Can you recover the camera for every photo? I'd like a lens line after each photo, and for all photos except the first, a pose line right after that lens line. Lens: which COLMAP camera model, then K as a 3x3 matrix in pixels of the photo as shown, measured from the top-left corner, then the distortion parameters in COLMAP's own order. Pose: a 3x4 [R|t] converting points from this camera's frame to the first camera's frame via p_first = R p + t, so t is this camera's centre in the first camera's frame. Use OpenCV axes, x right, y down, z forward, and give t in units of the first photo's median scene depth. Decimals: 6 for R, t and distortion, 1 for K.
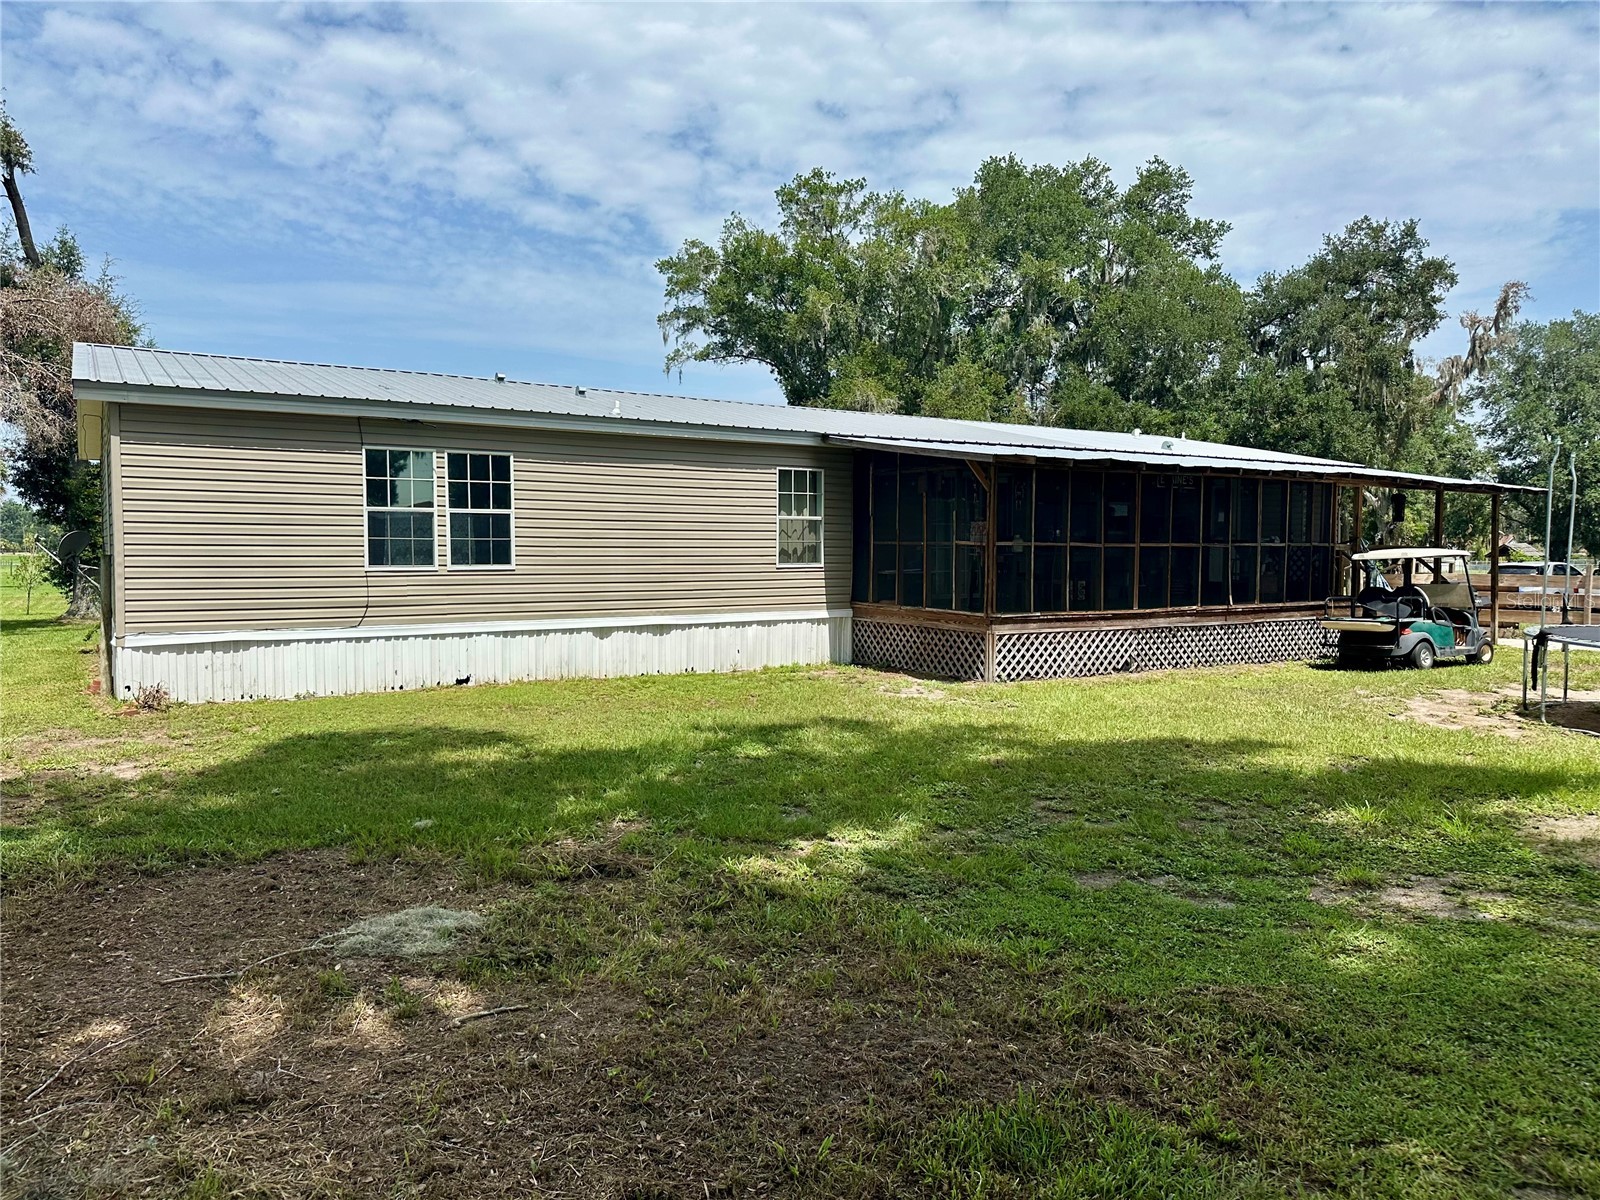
lens RADIAL K [[1134.3, 0, 800.2], [0, 1134.3, 592.0], [0, 0, 1]] dist [0.007504, -0.004407]
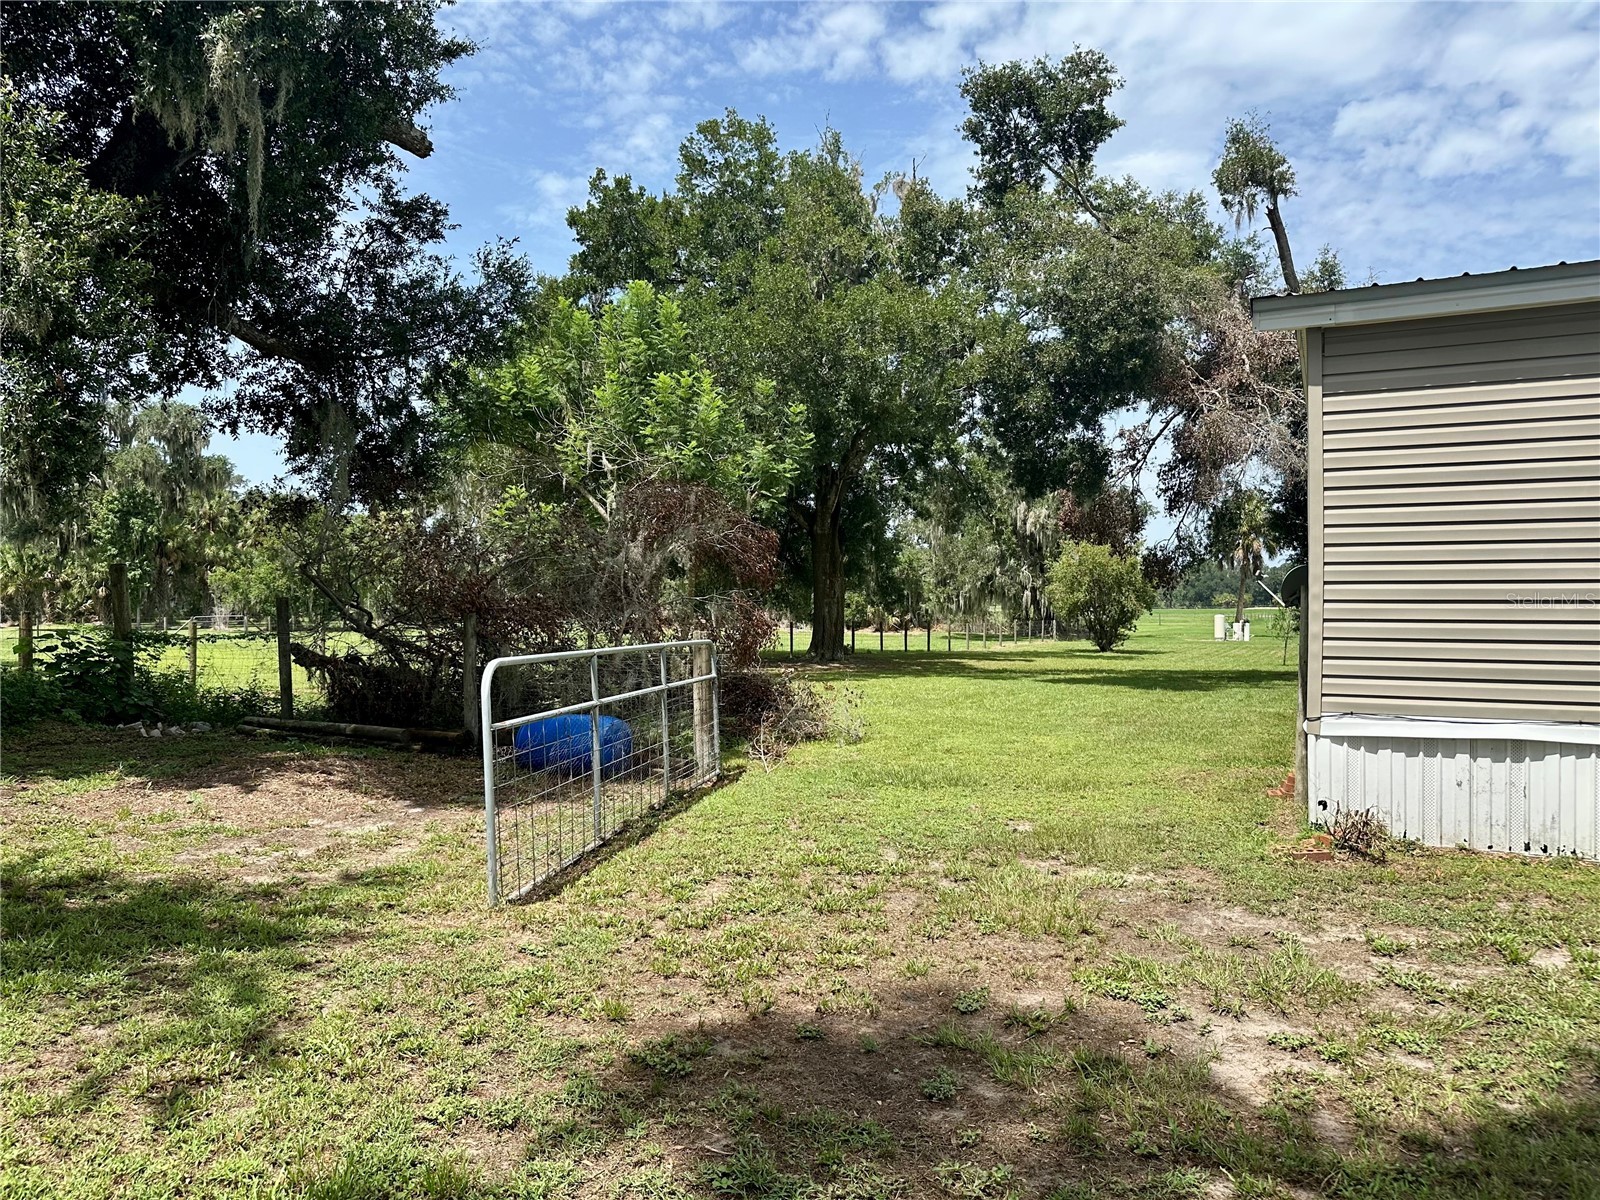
lens RADIAL K [[1134.3, 0, 807.2], [0, 1134.3, 617.0], [0, 0, 1]] dist [0.007504, -0.004407]
pose [[0.527706, 0.007877, -0.849391, -0.063471], [-0.030144, 0.999501, -0.009459, 0.000042], [0.848892, 0.030596, 0.527680, 0.125321]]
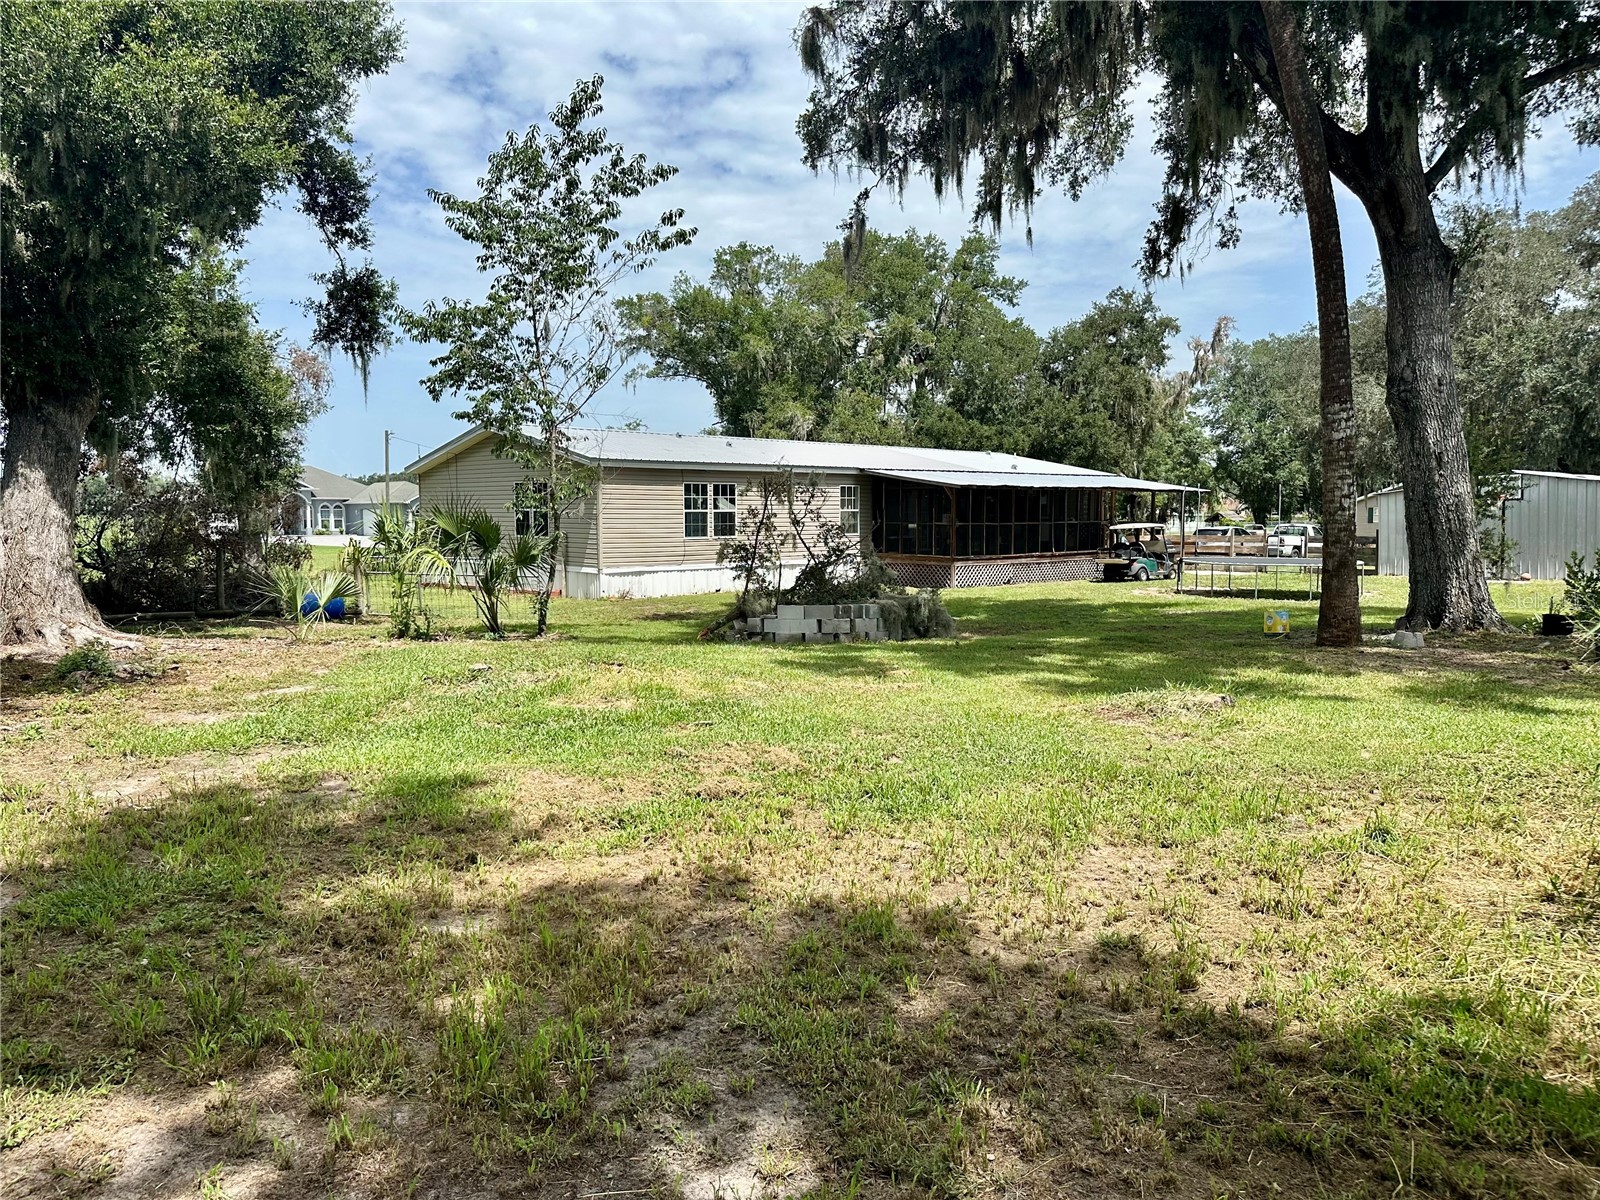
lens RADIAL K [[1134.3, 0, 798.6], [0, 1134.3, 613.7], [0, 0, 1]] dist [0.007504, -0.004407]
pose [[0.983657, -0.019579, 0.178986, -0.170347], [0.010393, 0.998587, 0.052117, 0.003827], [-0.179754, -0.049405, 0.982470, -0.364689]]
